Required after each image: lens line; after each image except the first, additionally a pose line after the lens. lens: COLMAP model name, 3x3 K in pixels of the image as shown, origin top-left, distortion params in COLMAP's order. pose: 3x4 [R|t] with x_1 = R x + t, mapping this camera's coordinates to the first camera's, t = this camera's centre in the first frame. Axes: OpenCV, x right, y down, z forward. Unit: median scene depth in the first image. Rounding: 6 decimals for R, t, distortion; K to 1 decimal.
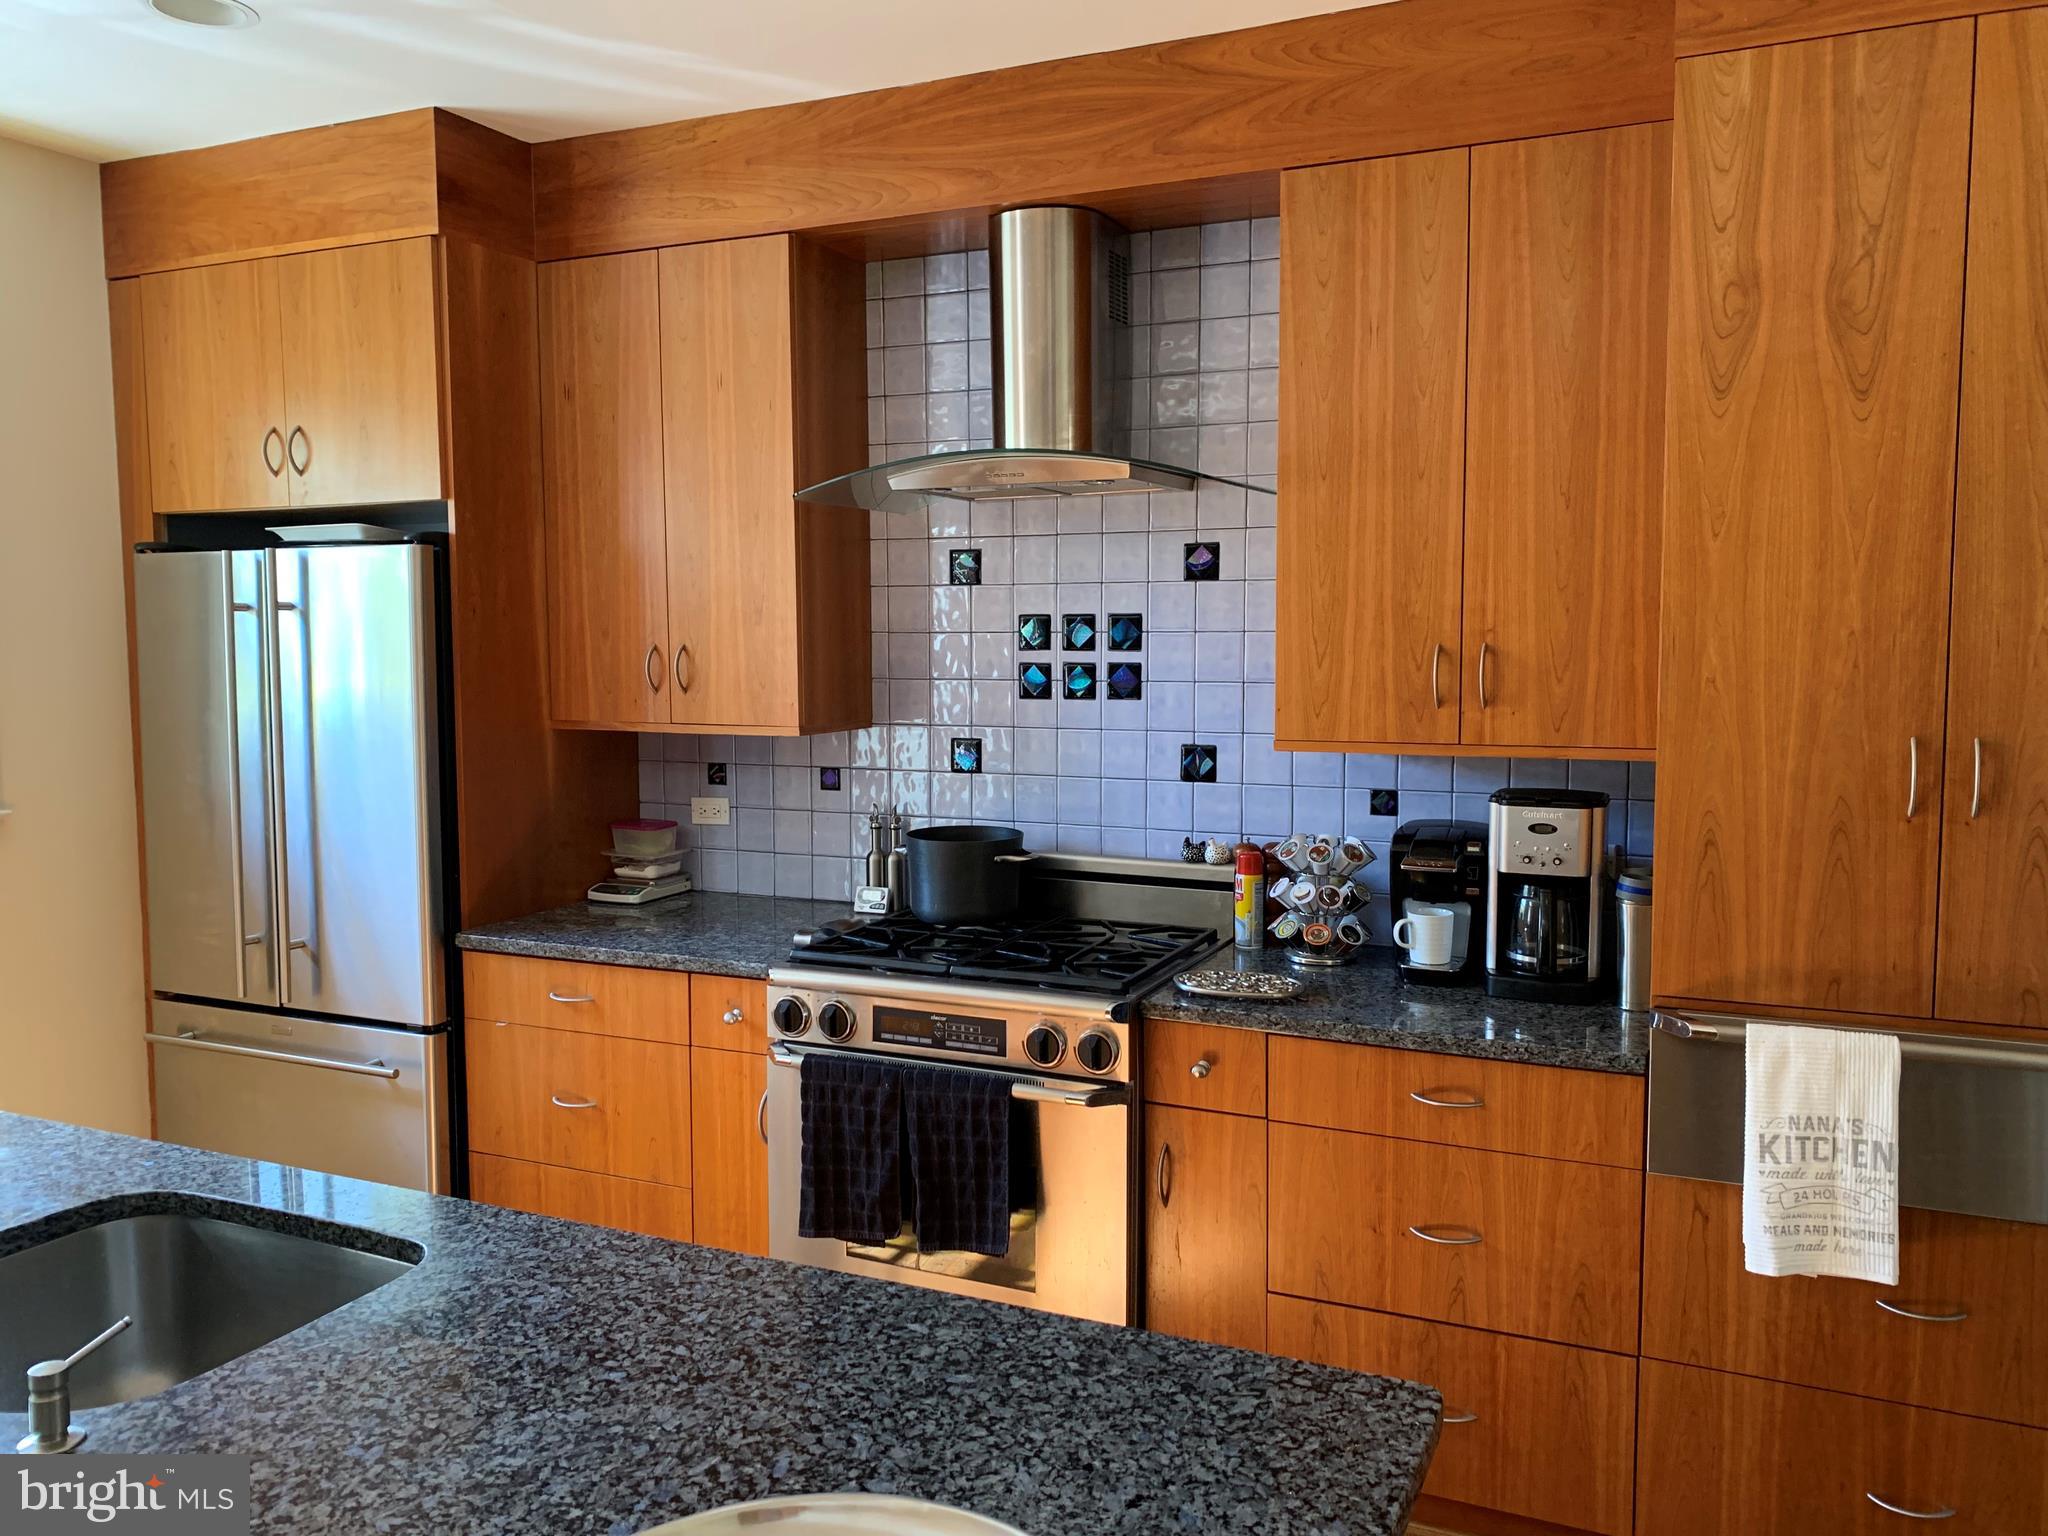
lens RADIAL K [[1565.5, 0, 1020.8], [0, 1565.5, 759.4], [0, 0, 1]] dist [0.016969, -0.017132]
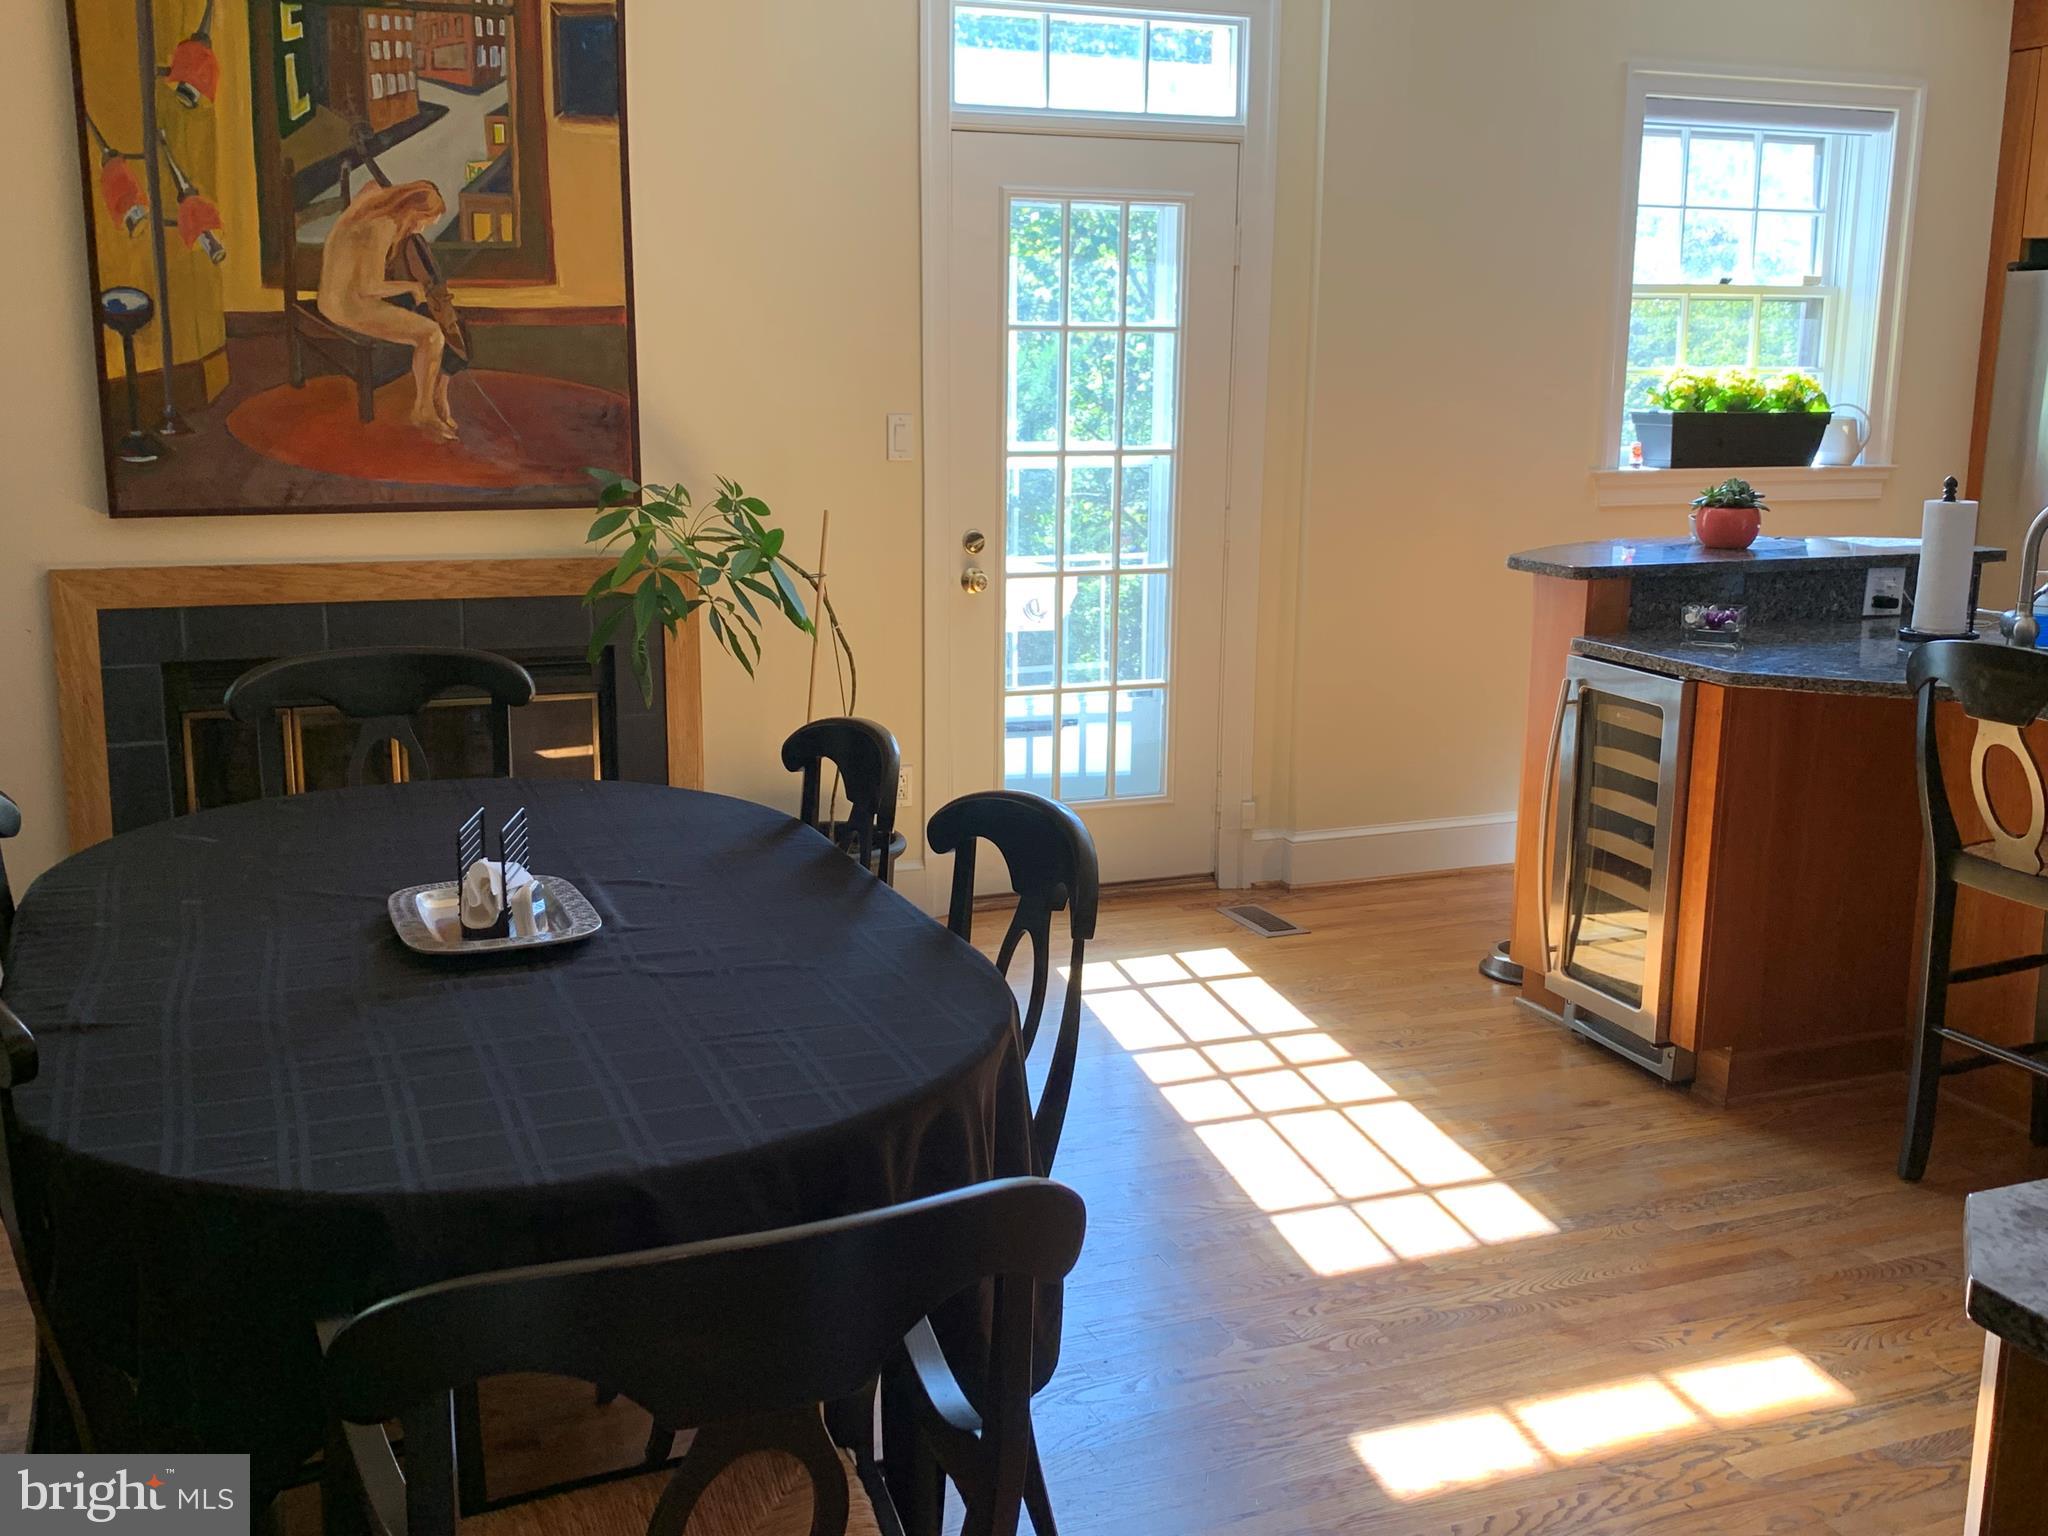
lens RADIAL K [[2026.7, 0, 1024.0], [0, 2026.7, 768.0], [0, 0, 1]] dist [0.047871, -0.113746]
pose [[0.719808, 0.151981, -0.677332, 0.059512], [-0.070705, 0.986716, 0.146262, 0.106655], [0.690563, -0.057390, 0.720991, -1.003408]]
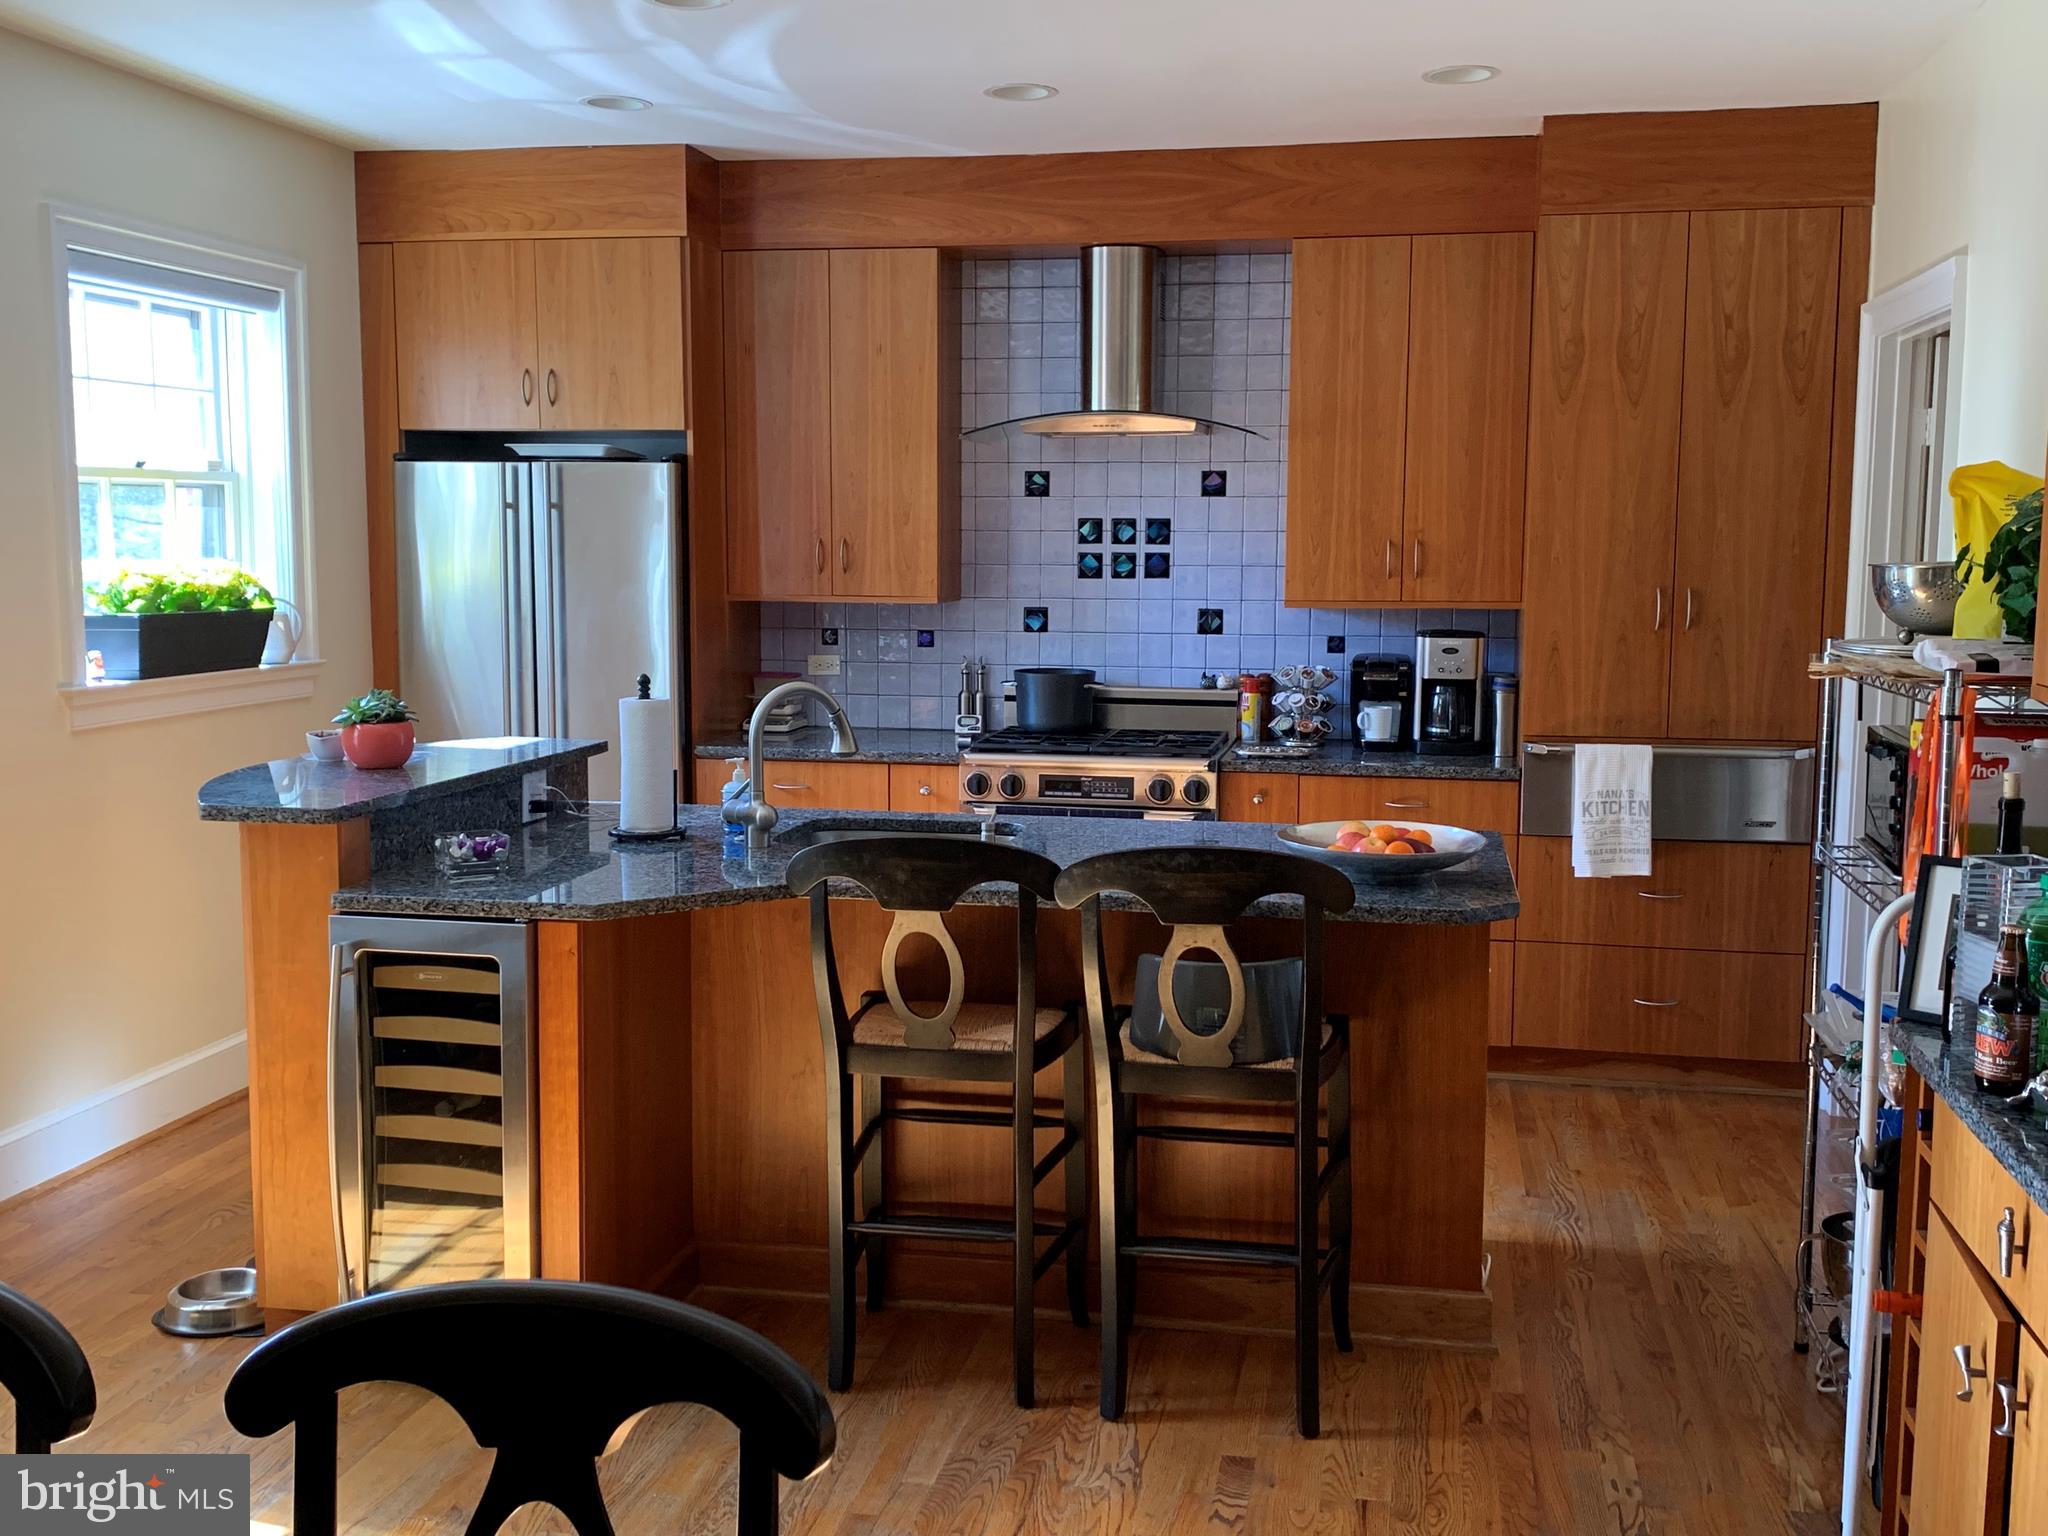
lens RADIAL K [[1983.2, 0, 1024.0], [0, 1983.2, 768.0], [0, 0, 1]] dist [0.087022, -0.166041]
pose [[0.973190, -0.018205, 0.229282, -0.569563], [0.010815, 0.999382, 0.033446, 0.088857], [-0.229749, -0.030070, 0.972785, -0.912688]]
